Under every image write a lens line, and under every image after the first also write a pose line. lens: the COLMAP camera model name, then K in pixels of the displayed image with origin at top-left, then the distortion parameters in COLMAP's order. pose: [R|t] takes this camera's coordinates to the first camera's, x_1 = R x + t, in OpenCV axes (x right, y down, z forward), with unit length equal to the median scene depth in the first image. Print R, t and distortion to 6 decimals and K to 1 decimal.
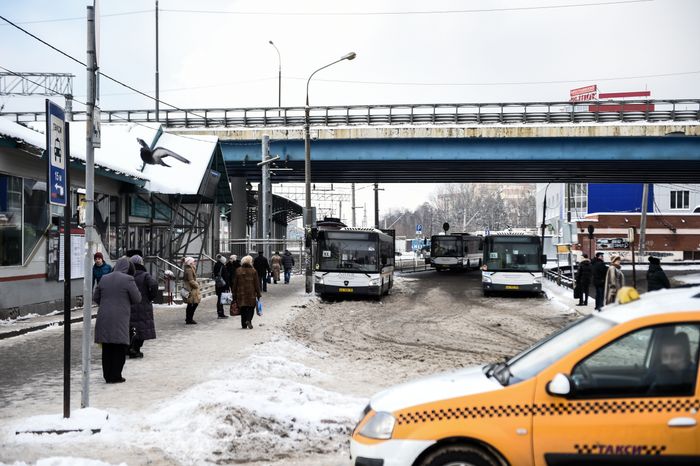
lens RADIAL K [[990.9, 0, 349.7], [0, 990.9, 237.8], [0, 0, 1]] dist [0.208798, 0.000000]
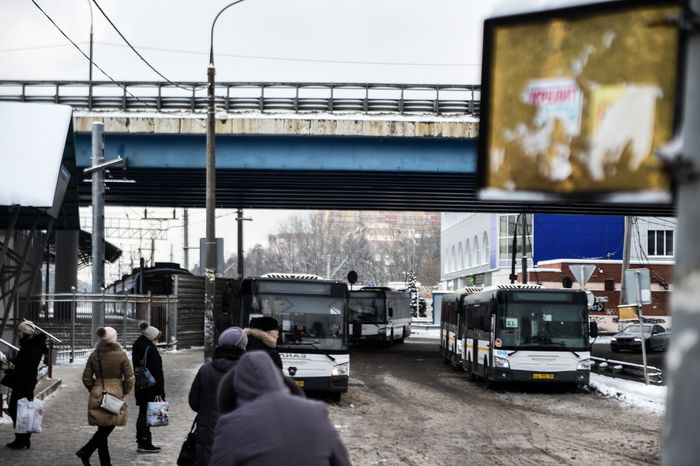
lens RADIAL K [[1367.2, 0, 350.3], [0, 1367.2, 232.6], [0, 0, 1]] dist [0.078575, 0.000000]
pose [[0.987055, 0.014552, 0.159723, -0.063879], [-0.007267, 0.998910, -0.046103, 0.001475], [-0.160220, 0.044345, 0.986085, 0.143530]]
